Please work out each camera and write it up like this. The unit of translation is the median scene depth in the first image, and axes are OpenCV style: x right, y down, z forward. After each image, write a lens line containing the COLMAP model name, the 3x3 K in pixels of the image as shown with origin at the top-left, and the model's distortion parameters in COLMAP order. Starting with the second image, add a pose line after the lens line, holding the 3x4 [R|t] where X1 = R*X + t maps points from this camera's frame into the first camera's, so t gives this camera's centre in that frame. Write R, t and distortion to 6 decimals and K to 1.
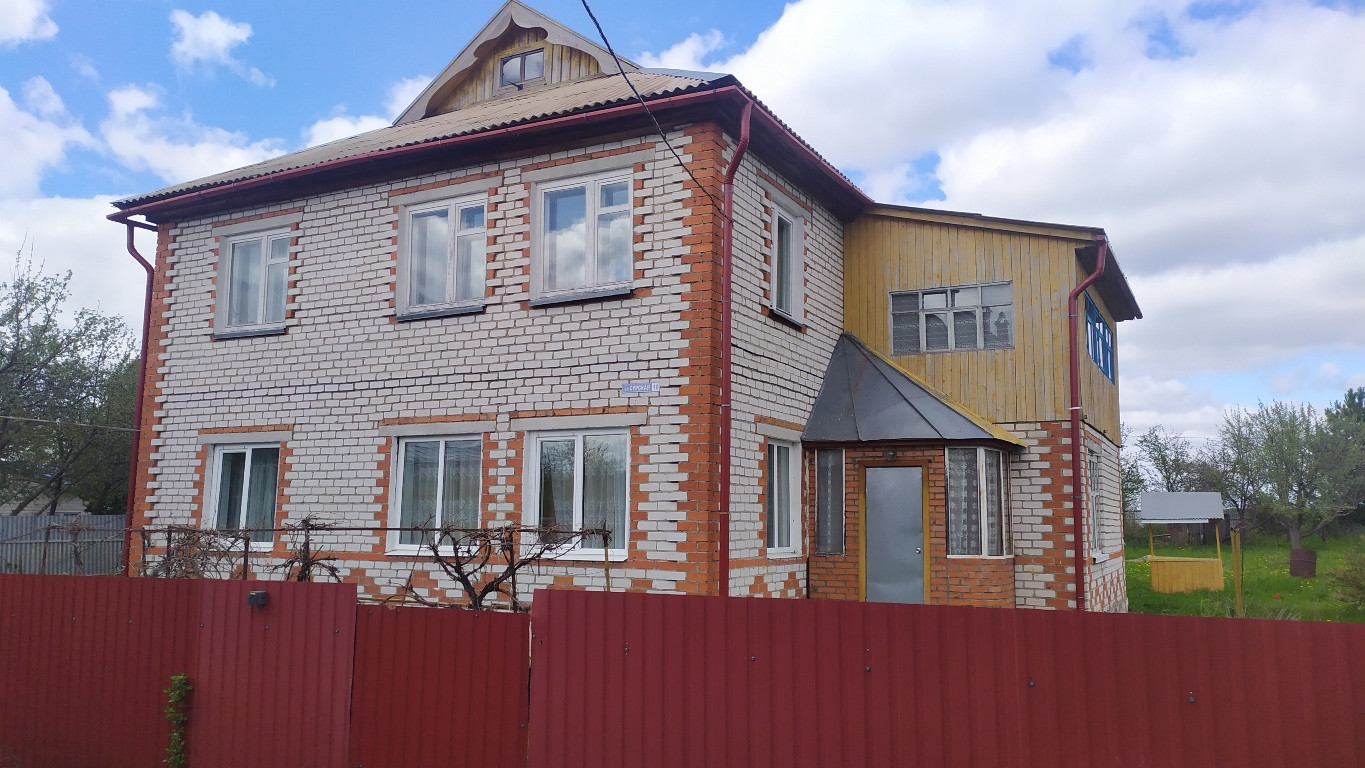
lens RADIAL K [[1014.5, 0, 687.3], [0, 1014.5, 386.8], [0, 0, 1]] dist [0.053023, -0.006756]
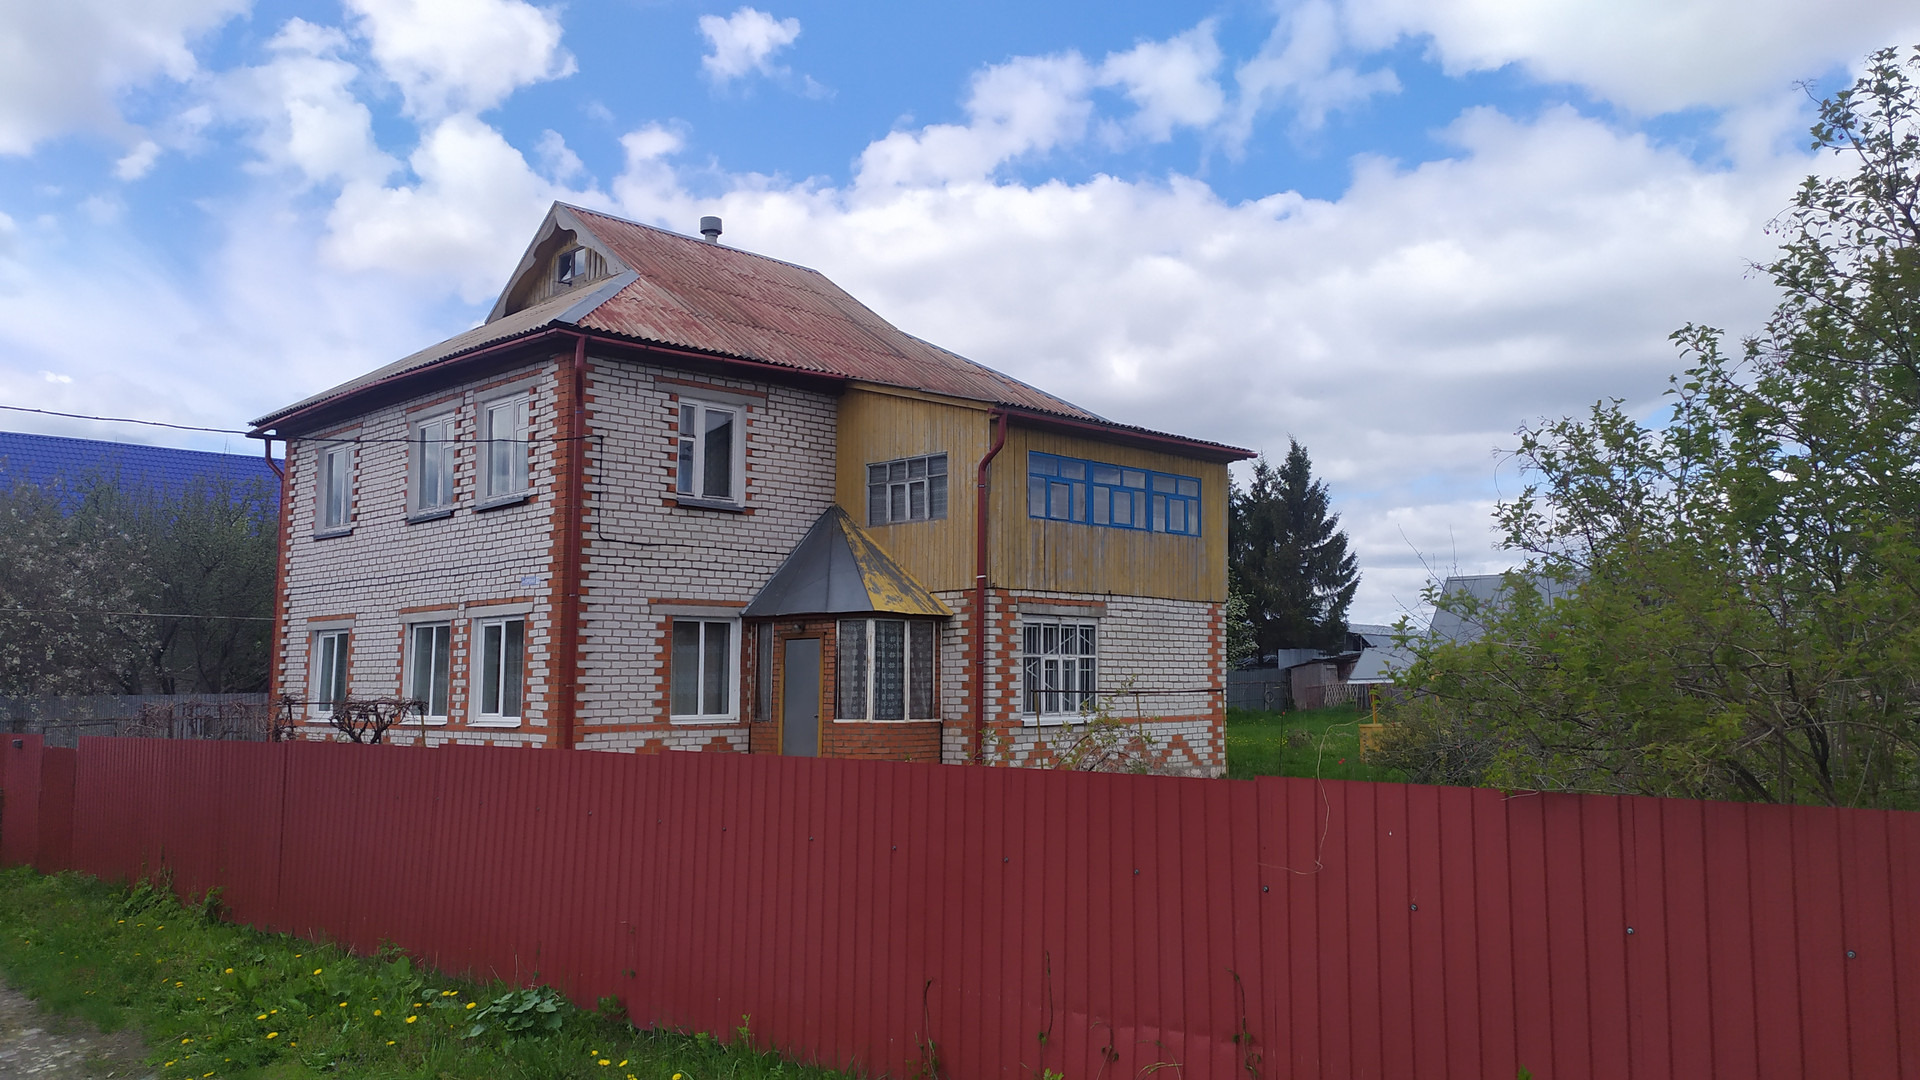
lens RADIAL K [[1427.0, 0, 951.6], [0, 1427.0, 548.1], [0, 0, 1]] dist [0.053023, -0.006756]
pose [[0.958797, -0.041681, -0.281017, 0.794263], [0.050629, 0.998413, 0.024654, -0.047558], [0.279544, -0.037866, 0.959386, -0.410897]]
